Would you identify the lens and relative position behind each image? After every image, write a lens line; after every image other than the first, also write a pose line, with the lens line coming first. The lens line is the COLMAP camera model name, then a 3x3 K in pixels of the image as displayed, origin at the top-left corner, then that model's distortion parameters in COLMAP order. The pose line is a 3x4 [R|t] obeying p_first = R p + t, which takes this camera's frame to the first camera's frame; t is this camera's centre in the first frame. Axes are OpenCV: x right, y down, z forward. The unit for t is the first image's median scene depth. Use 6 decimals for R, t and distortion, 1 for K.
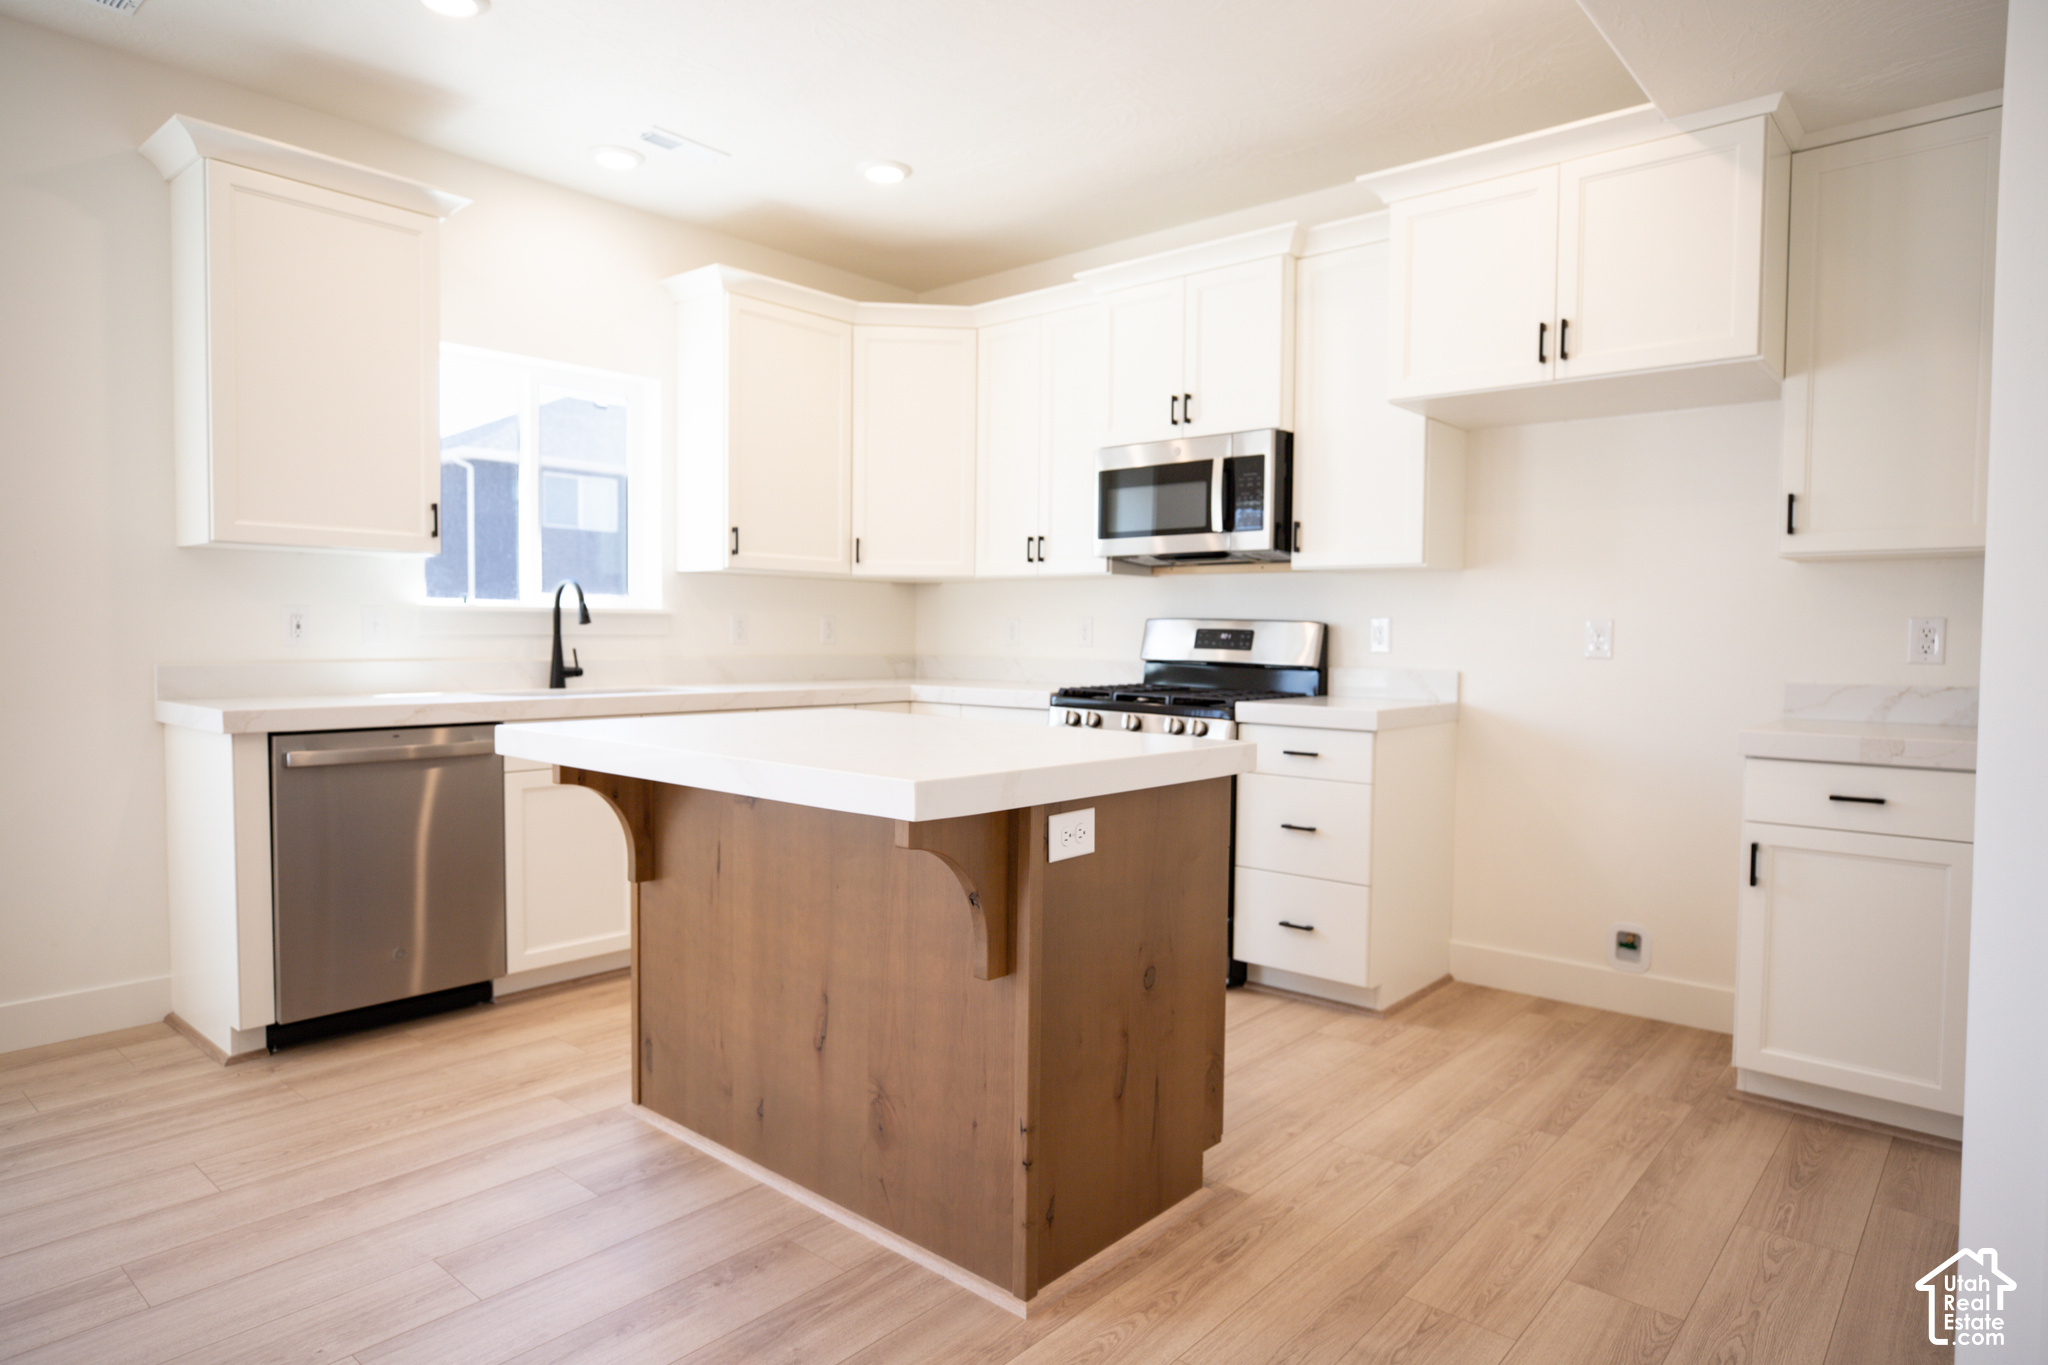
lens RADIAL K [[1187.2, 0, 1024.0], [0, 1187.2, 682.5], [0, 0, 1]] dist [-0.016176, 0.000091]
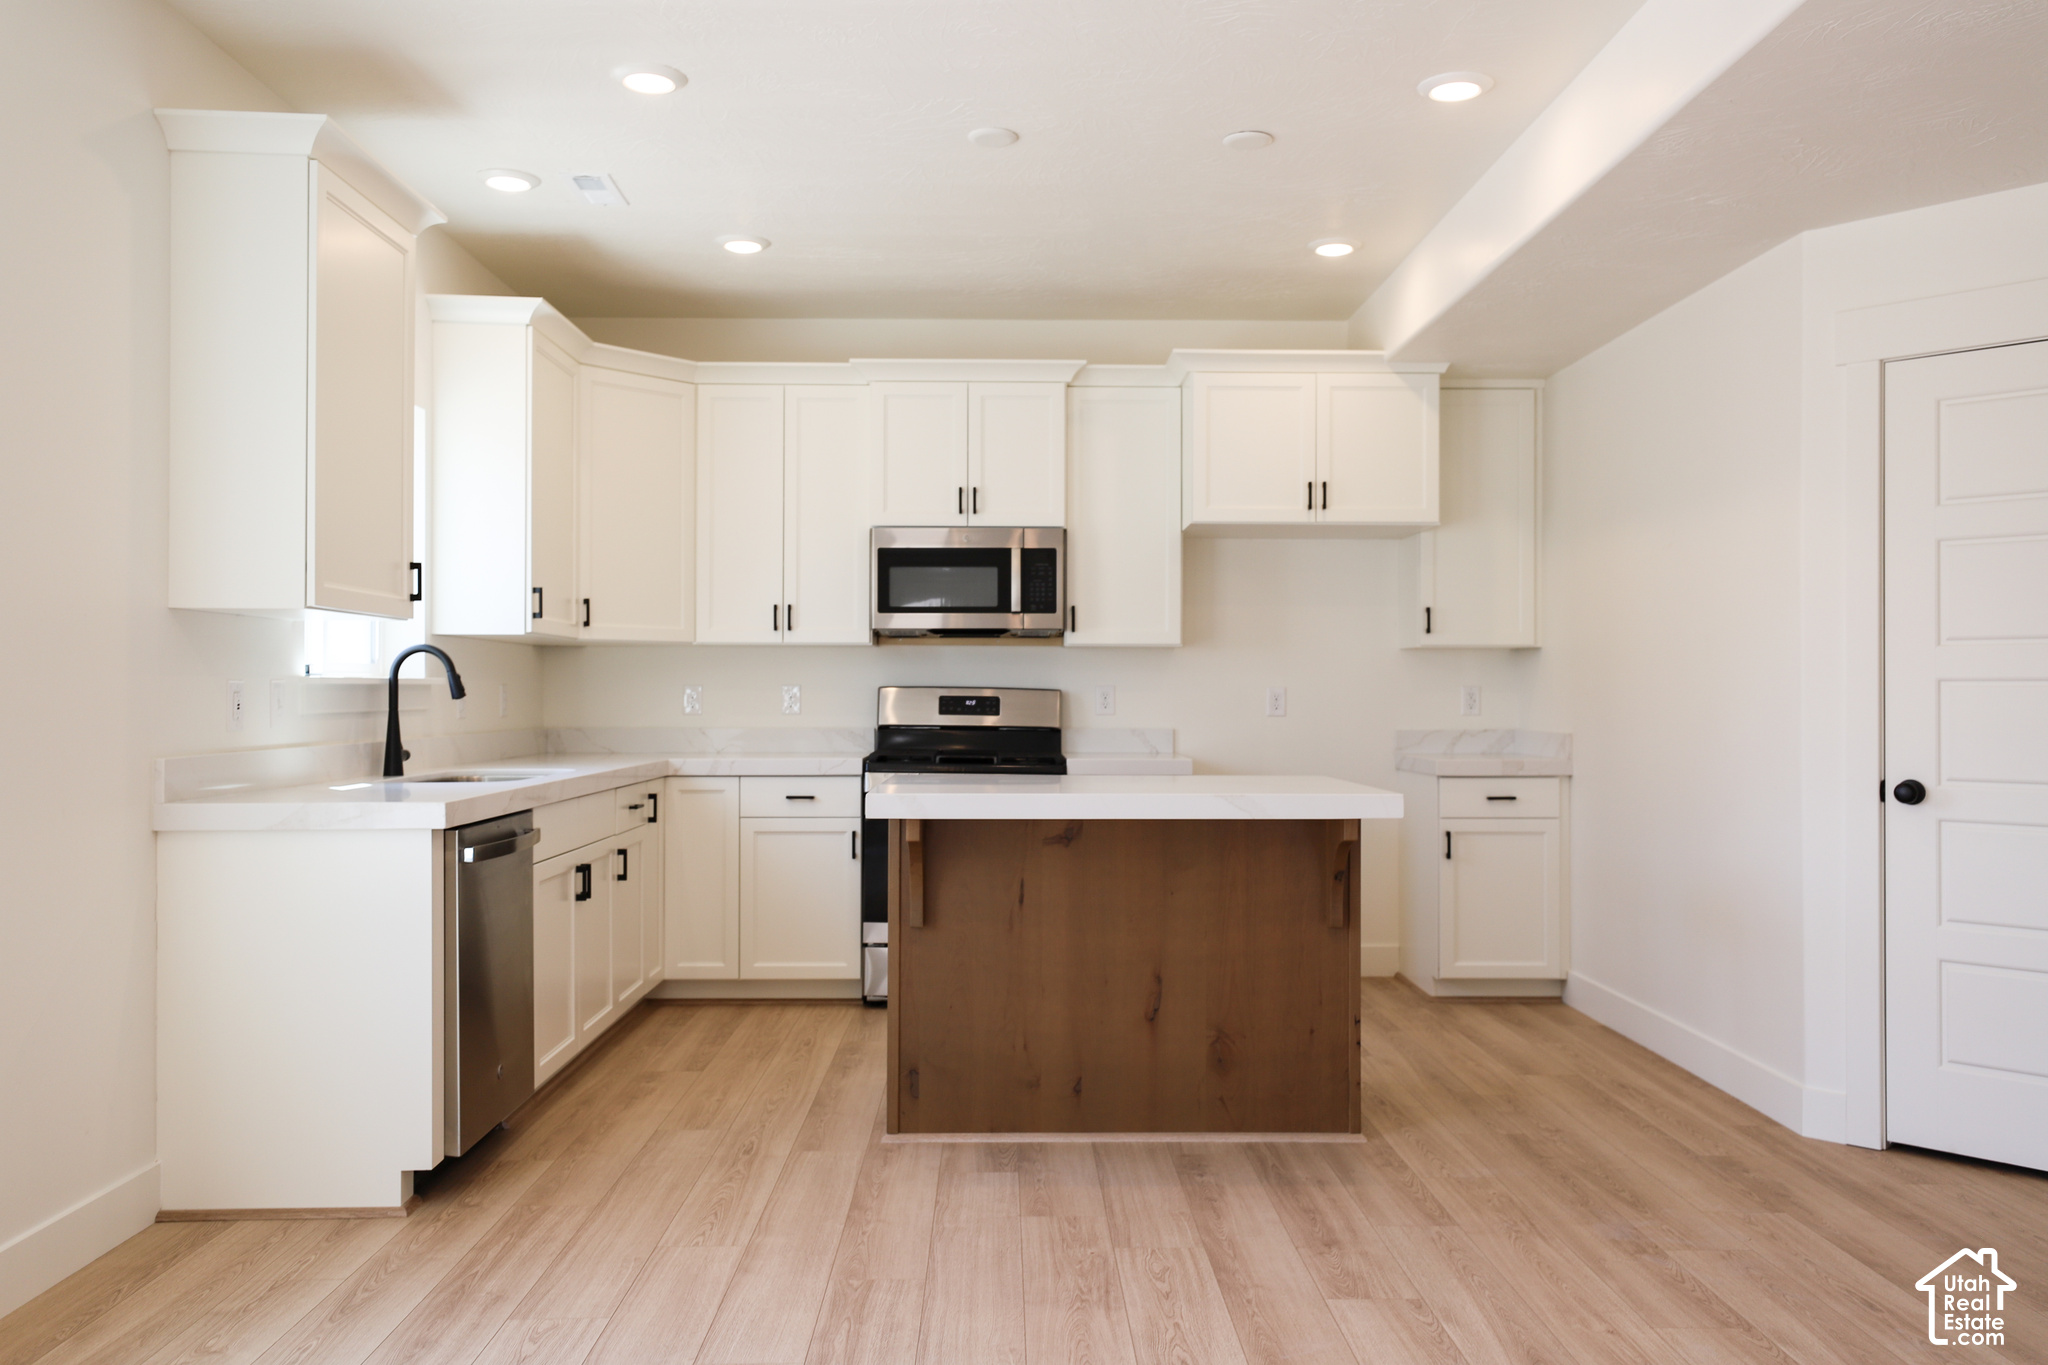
lens RADIAL K [[1589.4, 0, 1024.0], [0, 1589.4, 682.5], [0, 0, 1]] dist [0.001204, 0.003856]
pose [[0.742840, -0.003742, 0.669459, -0.926600], [0.034510, 0.998869, -0.032709, -0.009203], [-0.668579, 0.047401, 0.742129, -0.153979]]
